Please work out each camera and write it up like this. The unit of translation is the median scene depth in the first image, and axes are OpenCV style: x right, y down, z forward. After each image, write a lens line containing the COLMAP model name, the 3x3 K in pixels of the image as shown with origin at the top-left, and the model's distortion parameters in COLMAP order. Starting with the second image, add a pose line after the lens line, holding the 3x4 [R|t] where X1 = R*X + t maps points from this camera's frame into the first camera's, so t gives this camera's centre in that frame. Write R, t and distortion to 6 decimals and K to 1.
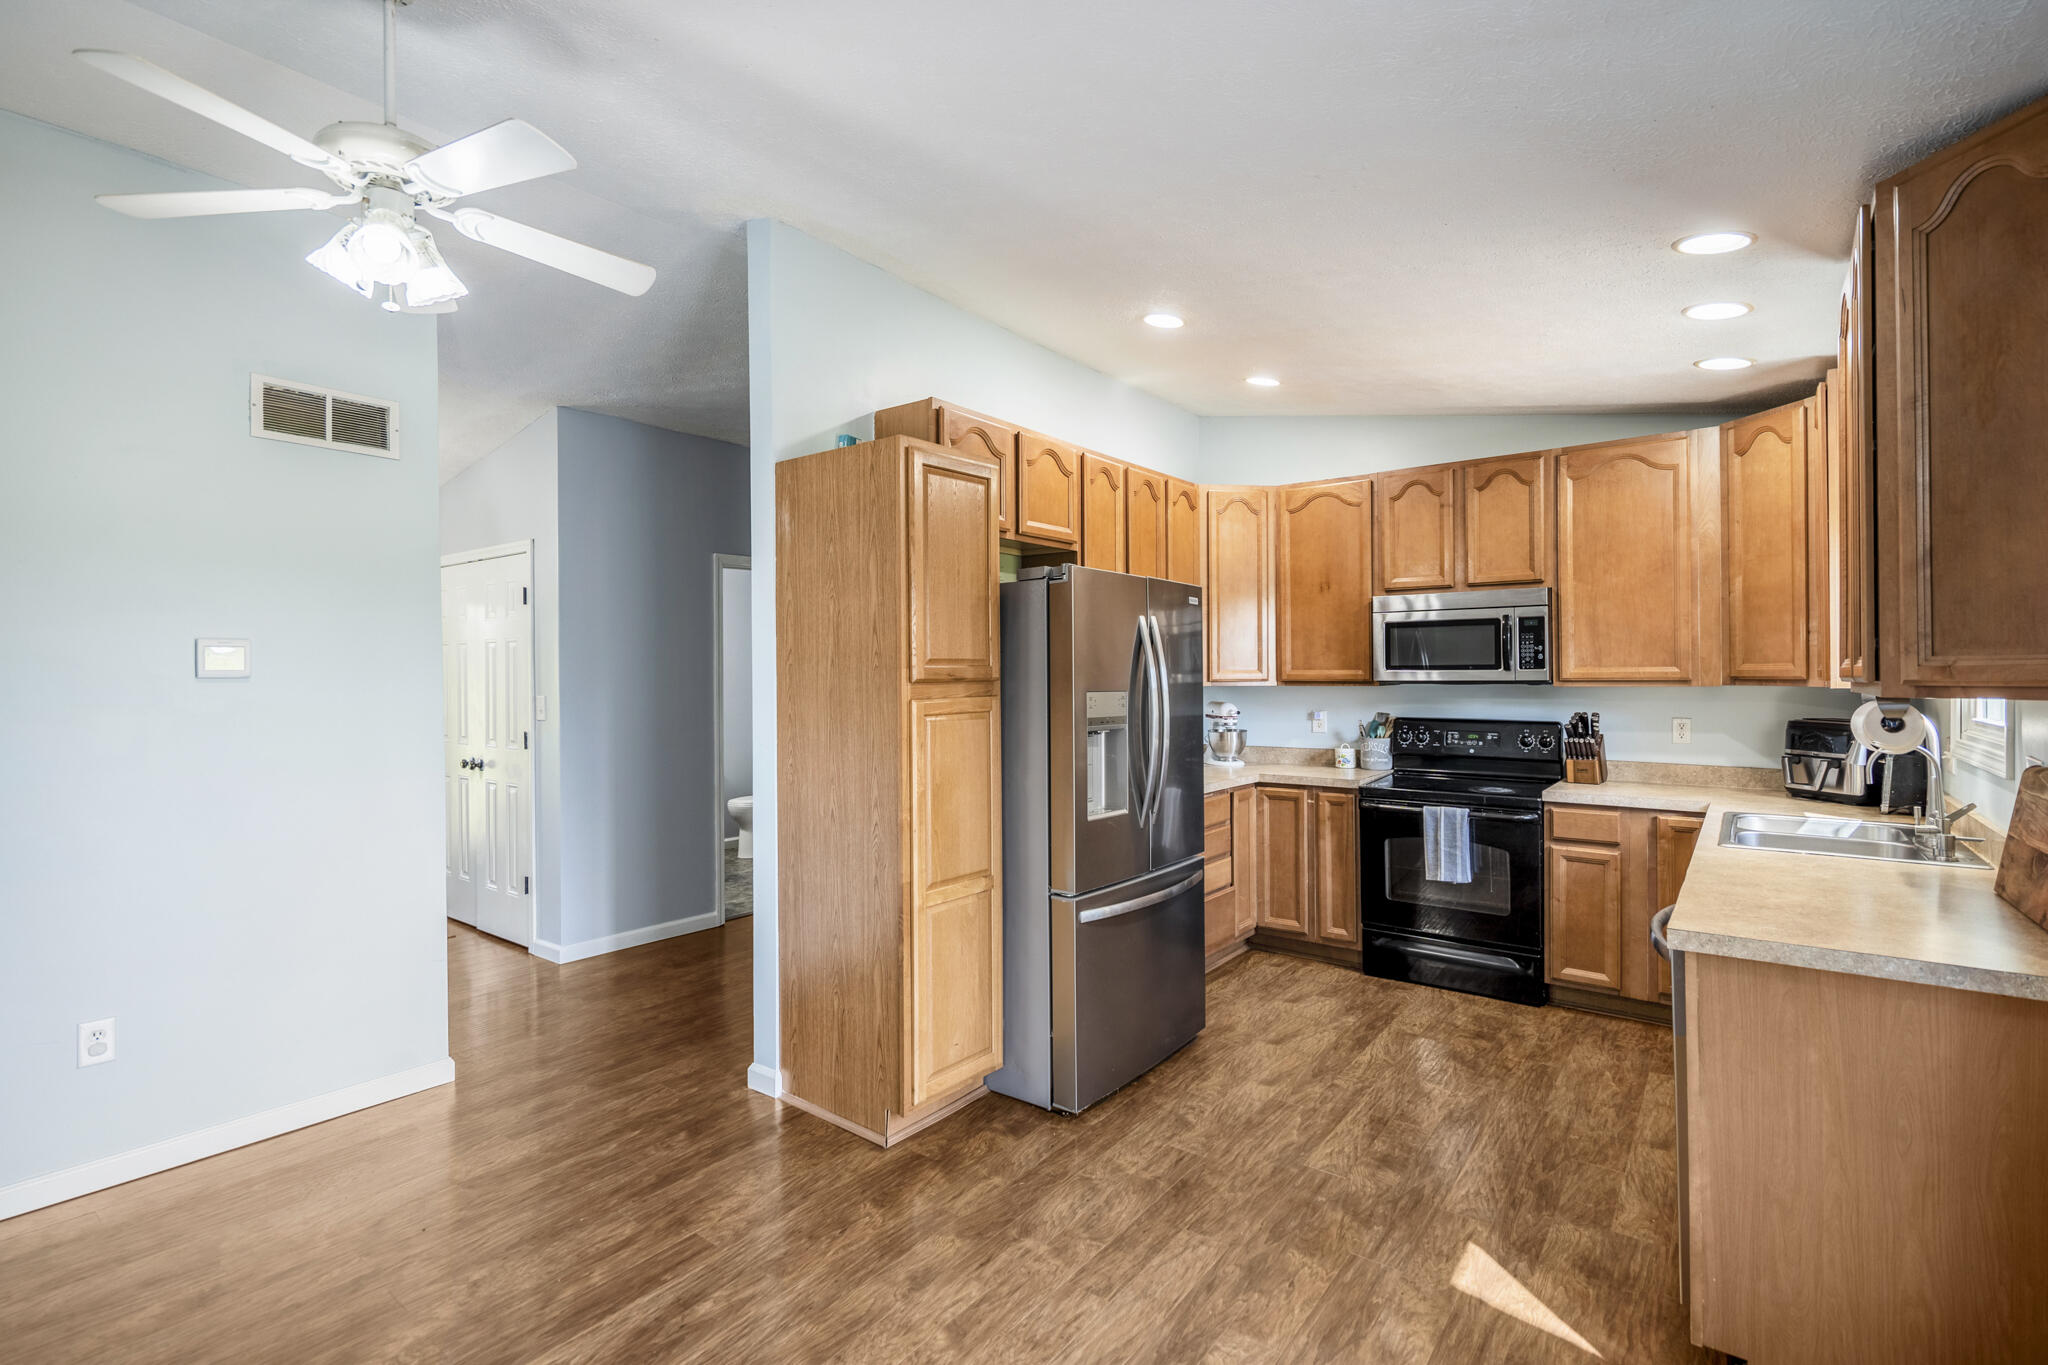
lens RADIAL K [[943.1, 0, 1016.3], [0, 943.1, 669.2], [0, 0, 1]] dist [0.013660, -0.005229]
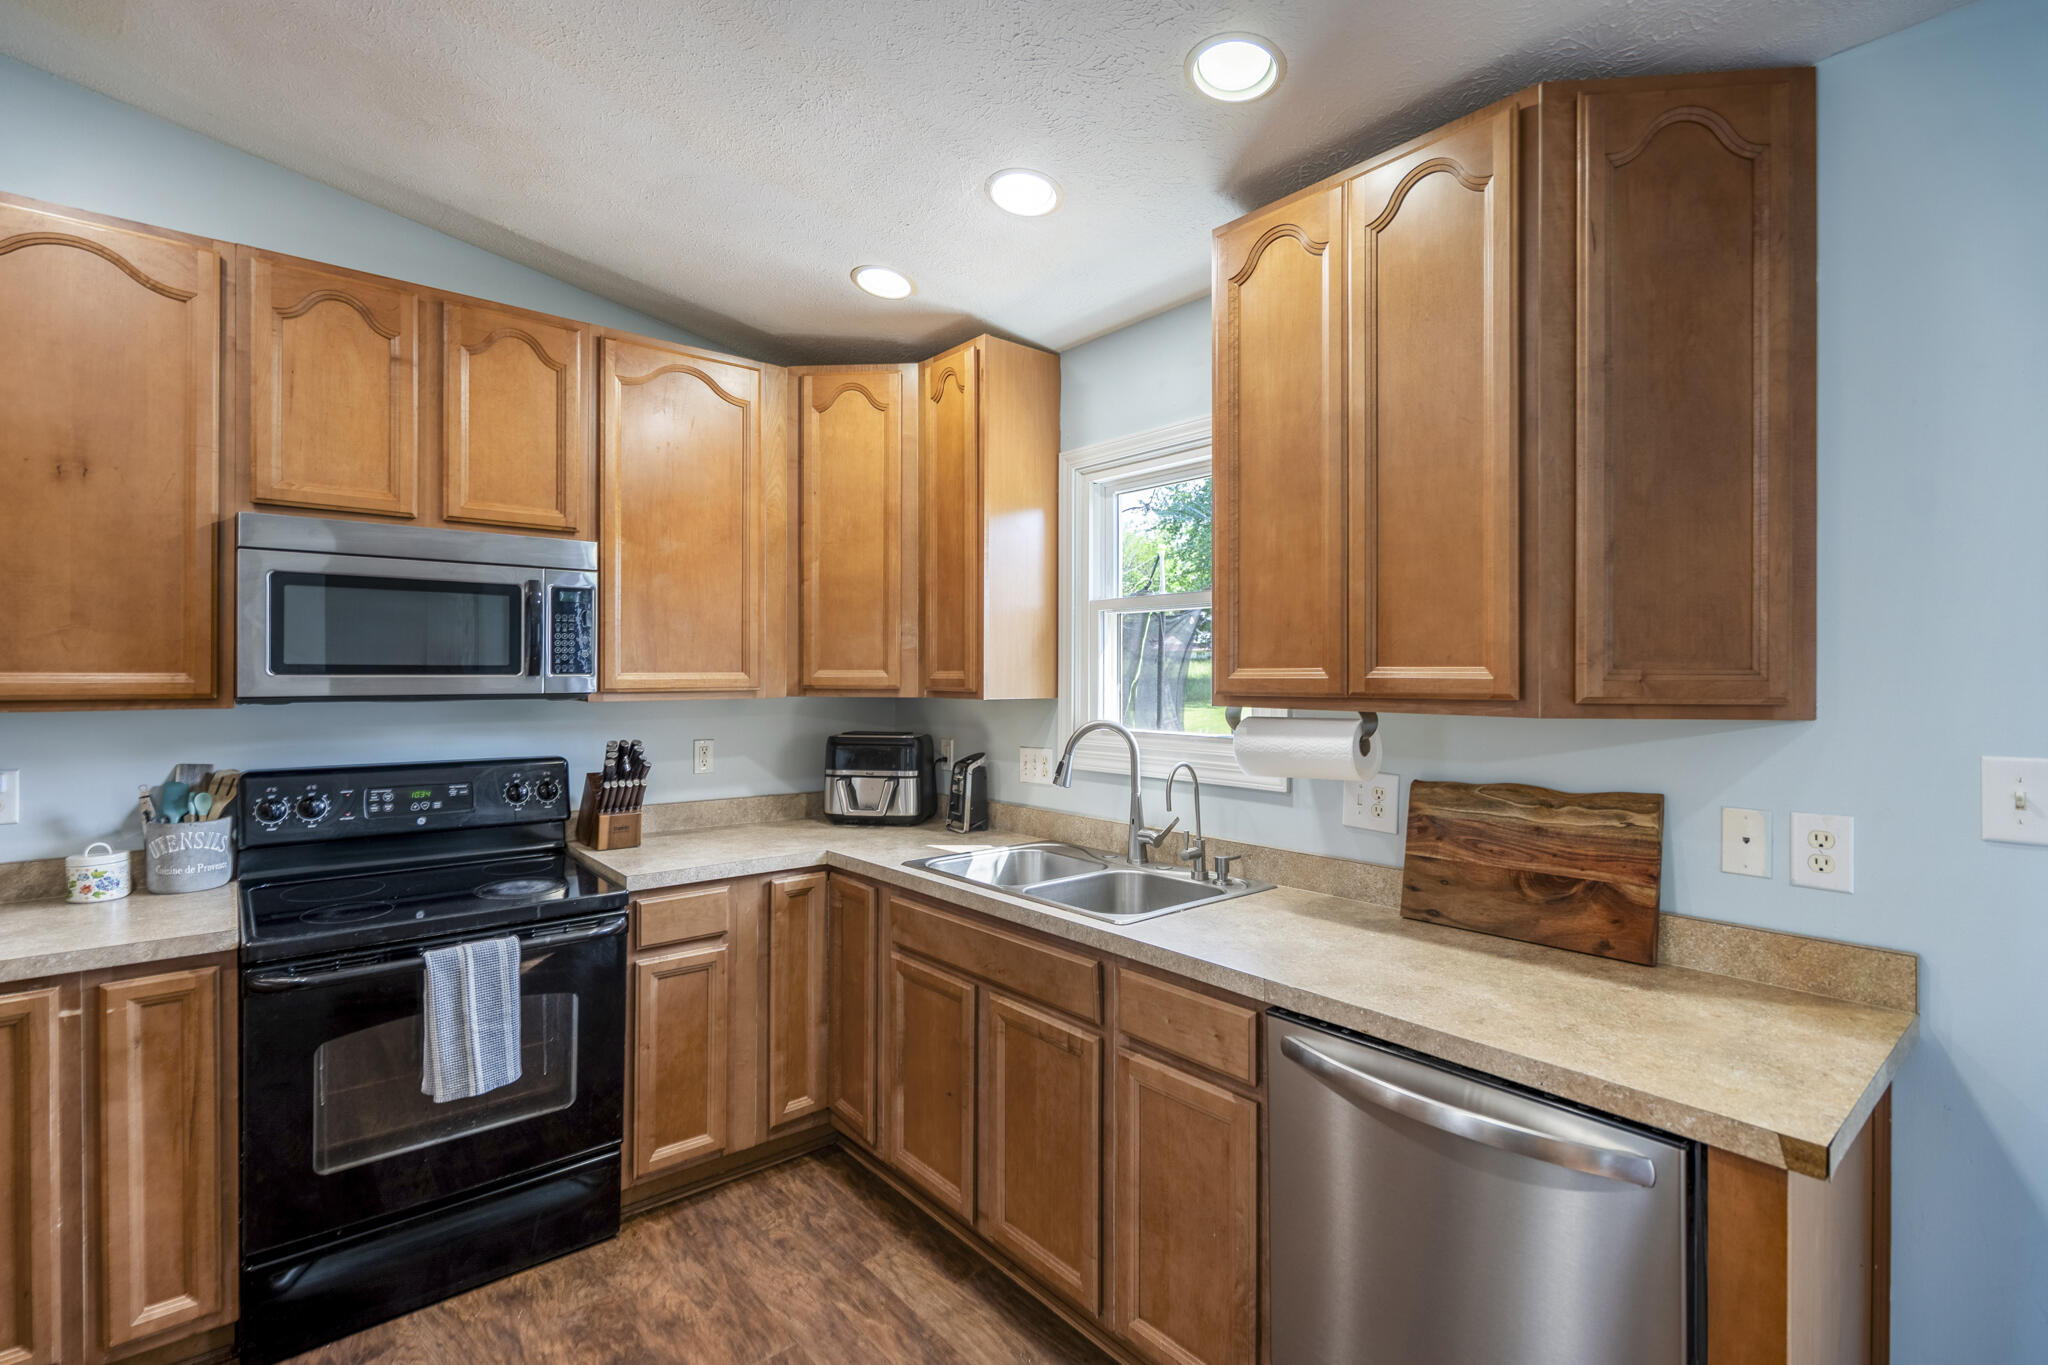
lens RADIAL K [[943.1, 0, 1017.8], [0, 943.1, 671.8], [0, 0, 1]] dist [0.013660, -0.005229]
pose [[0.208483, 0.006471, 0.978005, 0.012884], [-0.008674, 0.999951, -0.004767, -0.001199], [-0.977987, -0.007489, 0.208529, 0.600155]]
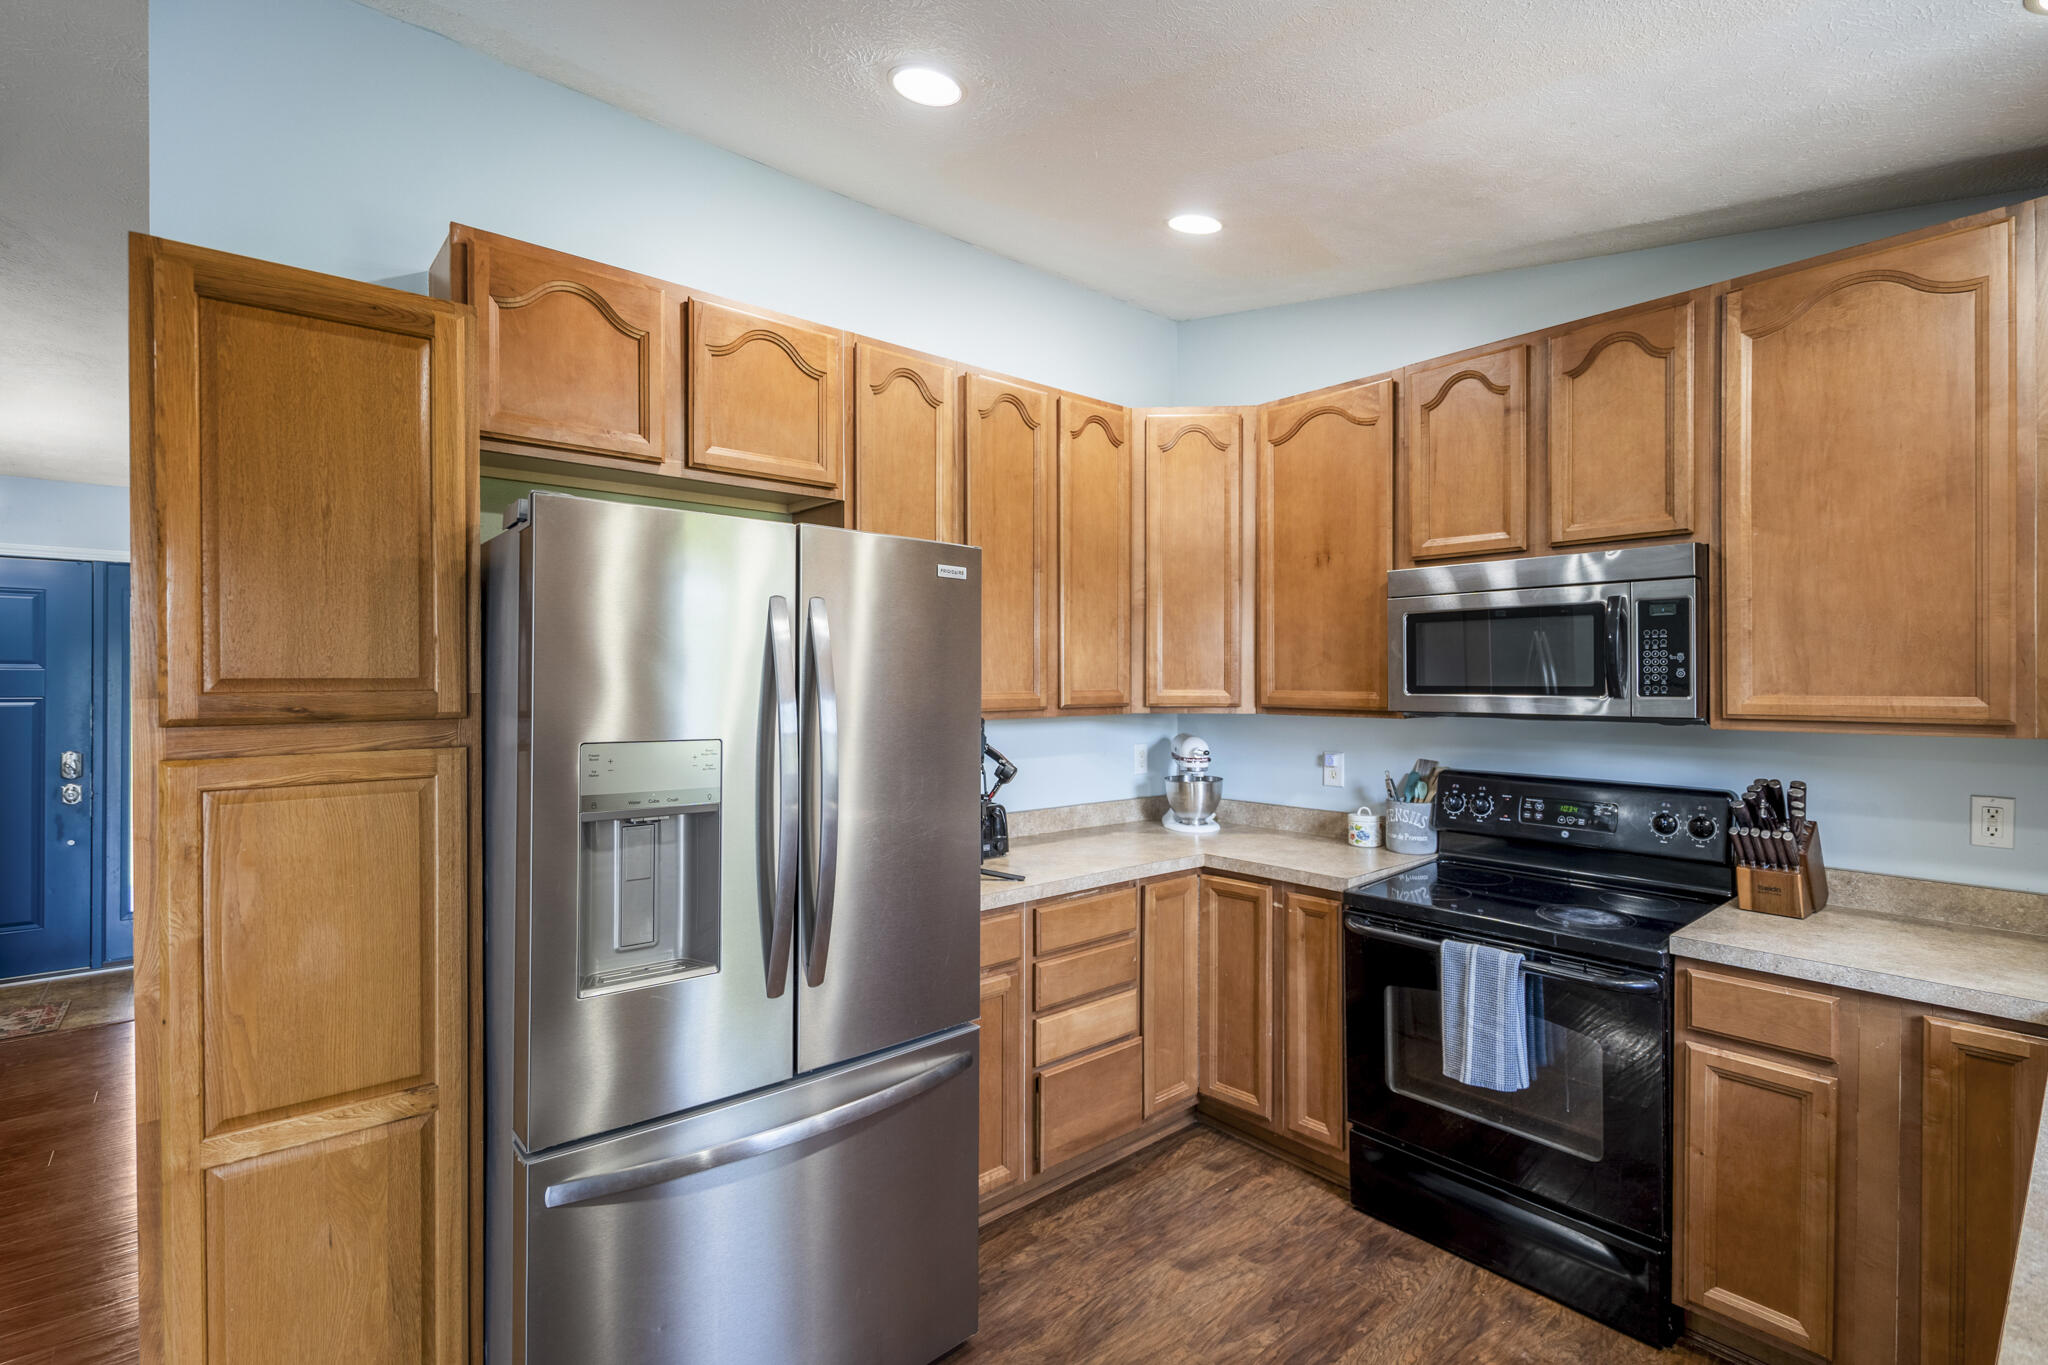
lens RADIAL K [[943.1, 0, 1009.3], [0, 943.1, 679.1], [0, 0, 1]] dist [0.013660, -0.005229]
pose [[0.979285, 0.007015, -0.202364, 0.292473], [-0.006029, 0.999967, 0.005491, -0.010767], [0.202396, -0.004157, 0.979295, 0.401146]]
